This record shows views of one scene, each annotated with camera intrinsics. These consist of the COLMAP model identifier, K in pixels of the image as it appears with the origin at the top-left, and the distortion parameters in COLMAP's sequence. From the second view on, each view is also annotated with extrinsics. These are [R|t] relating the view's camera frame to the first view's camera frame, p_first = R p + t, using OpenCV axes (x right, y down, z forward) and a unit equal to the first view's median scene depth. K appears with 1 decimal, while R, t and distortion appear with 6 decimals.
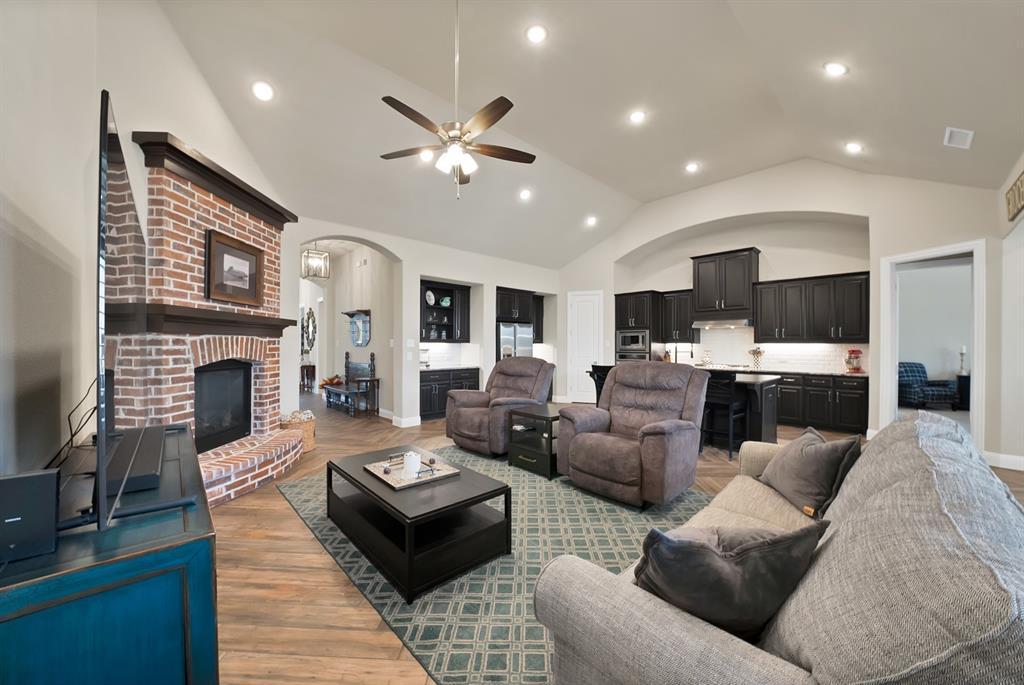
lens RADIAL K [[368.8, 0, 506.9], [0, 368.8, 345.9], [0, 0, 1]] dist [-0.018105, 0.000701]
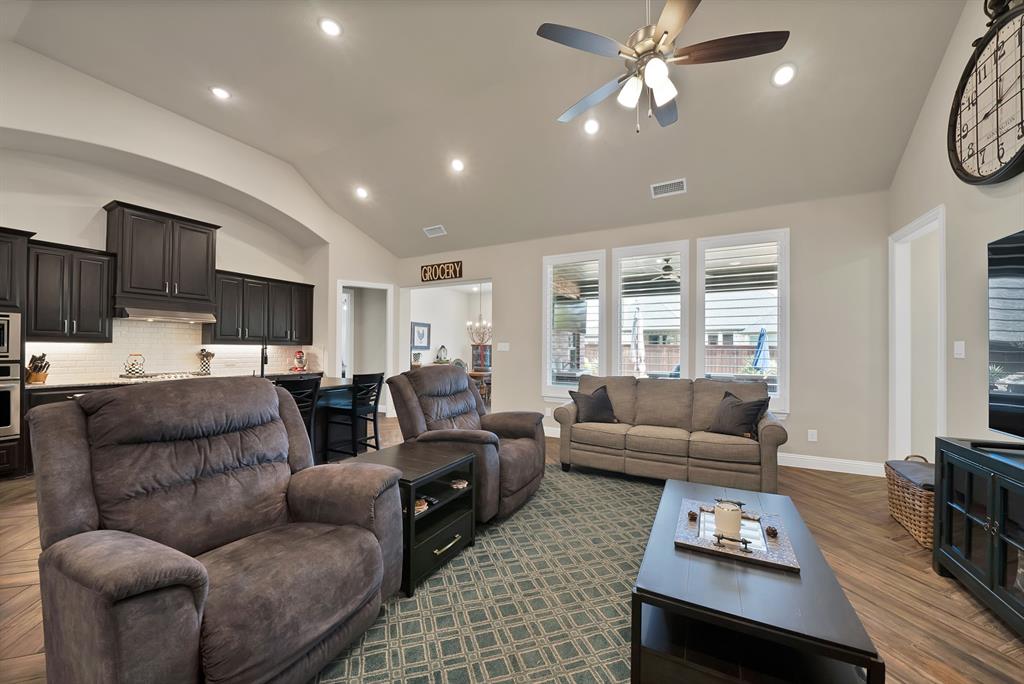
lens RADIAL K [[368.8, 0, 517.0], [0, 368.8, 346.6], [0, 0, 1]] dist [-0.018105, 0.000701]
pose [[-0.329488, 0.000651, 0.944160, -0.316103], [-0.002608, 0.999995, -0.001599, -0.002312], [-0.944156, -0.002989, -0.329485, 0.650720]]
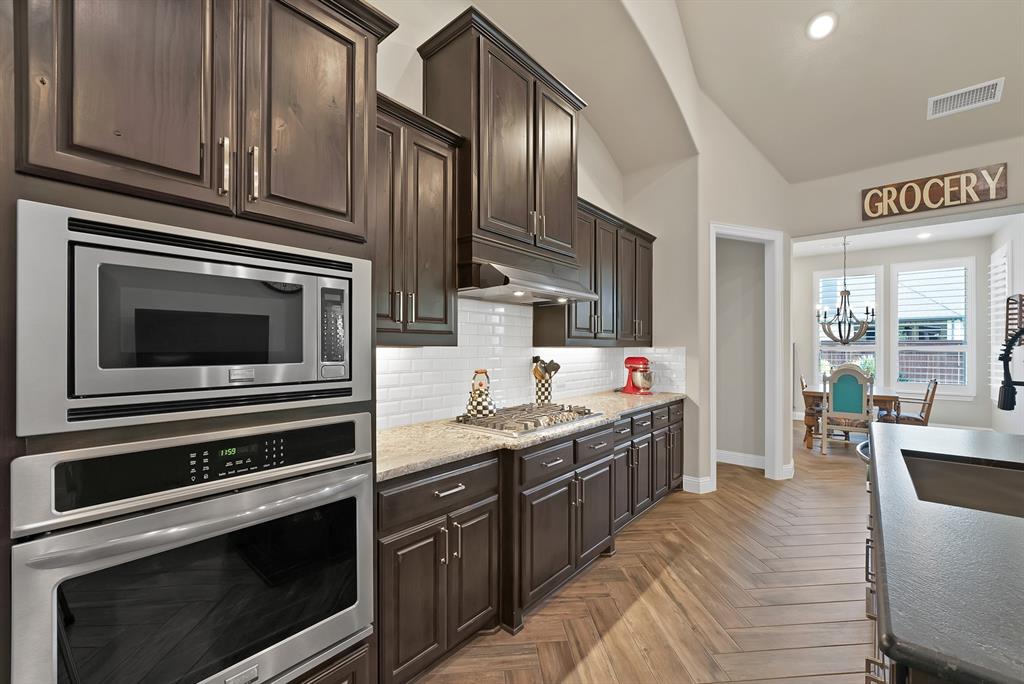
lens RADIAL K [[420.7, 0, 519.7], [0, 420.7, 346.1], [0, 0, 1]] dist [-0.008214, 0.000921]
pose [[-0.142673, 0.001727, 0.989768, 0.235763], [0.007680, 0.999970, -0.000638, -0.007721], [-0.989740, 0.007510, -0.142682, 1.150893]]
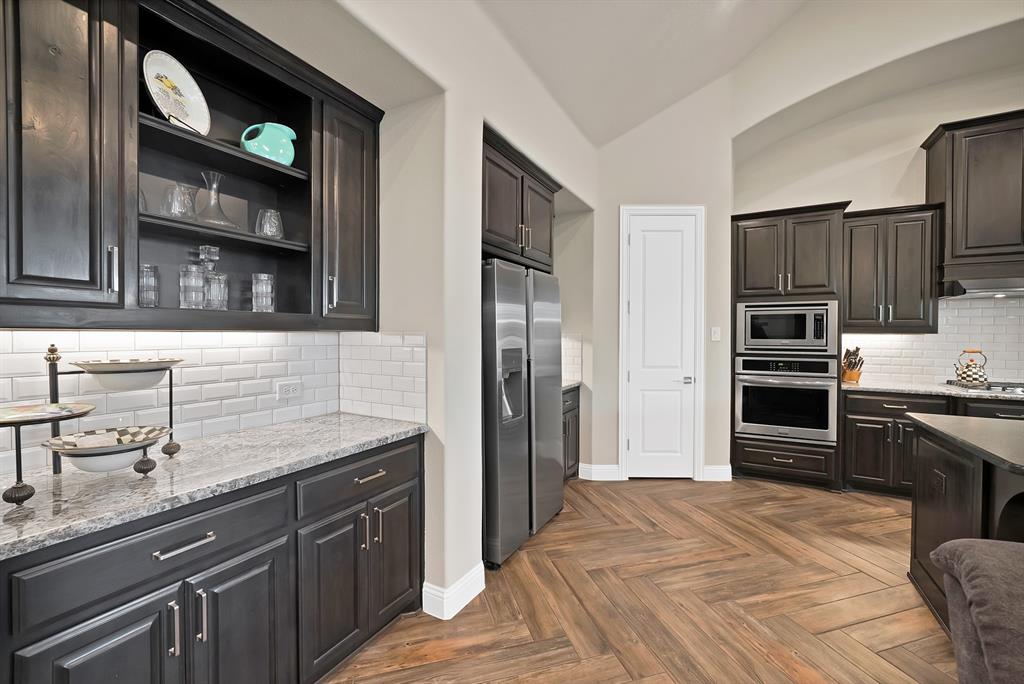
lens RADIAL K [[420.7, 0, 508.1], [0, 420.7, 337.9], [0, 0, 1]] dist [-0.008214, 0.000921]
pose [[0.948382, -0.002265, 0.317122, -0.126038], [0.001483, 0.999995, 0.002708, -0.005100], [-0.317126, -0.002098, 0.948381, 0.810409]]
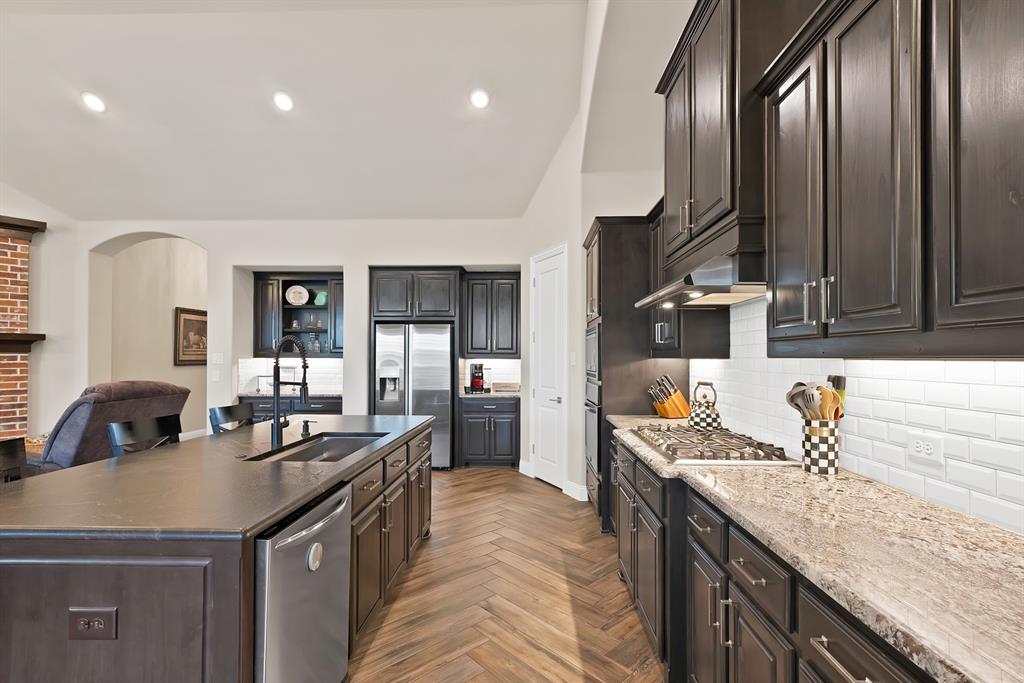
lens RADIAL K [[462.6, 0, 509.6], [0, 462.6, 351.8], [0, 0, 1]] dist [0.004679, -0.000524]
pose [[0.711041, -0.011421, -0.703058, 0.783811], [-0.004625, 0.999770, -0.020919, -0.004042], [0.703136, 0.018126, 0.710825, 0.714053]]
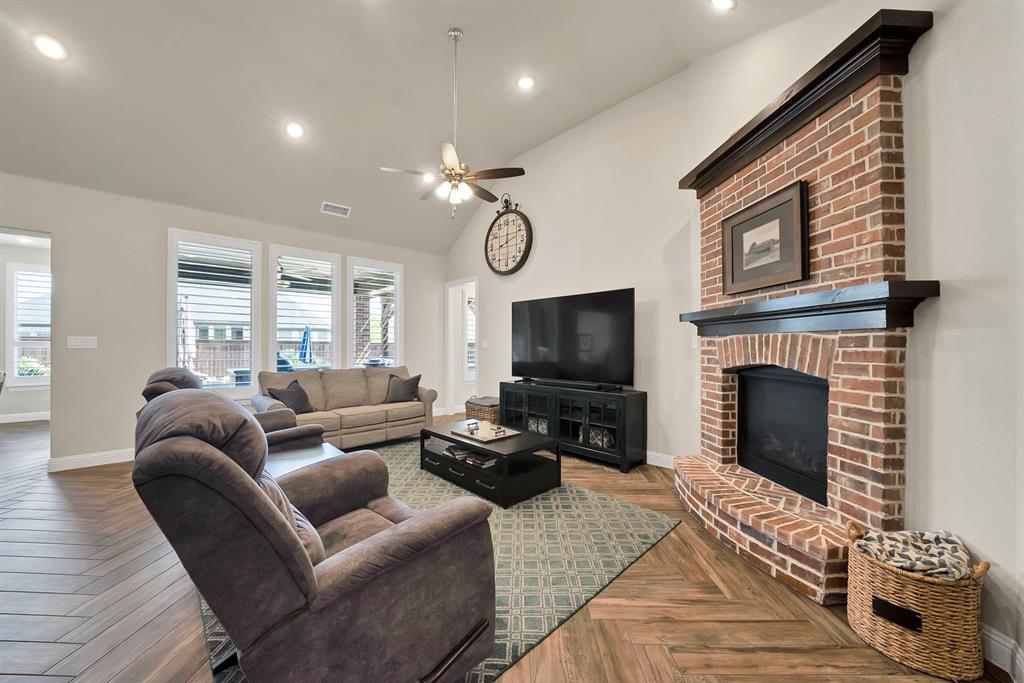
lens RADIAL K [[368.8, 0, 503.6], [0, 368.8, 346.4], [0, 0, 1]] dist [-0.018105, 0.000701]
pose [[-0.999982, -0.005675, -0.001888, -0.130068], [-0.005685, 0.999970, 0.005264, -0.001858], [0.001858, 0.005274, -0.999984, 0.984442]]
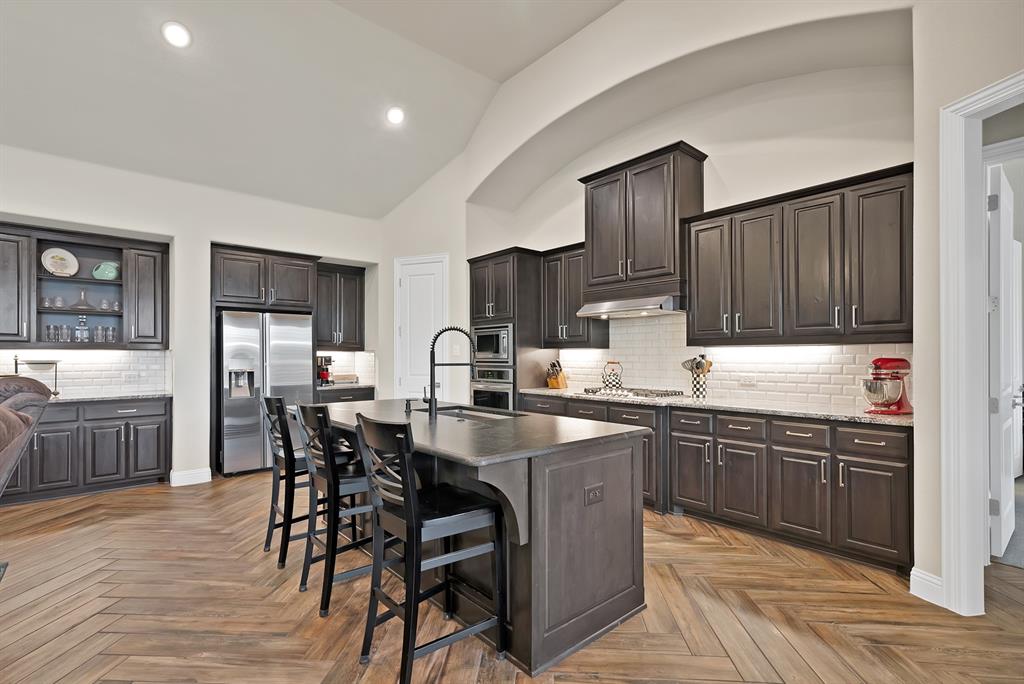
lens RADIAL K [[472.9, 0, 501.5], [0, 472.9, 354.3], [0, 0, 1]] dist [0.012941, -0.000717]
pose [[0.999500, -0.004995, -0.031209, 0.468176], [0.004672, 0.999935, -0.010413, 0.008933], [0.031259, 0.010262, 0.999459, 0.388261]]
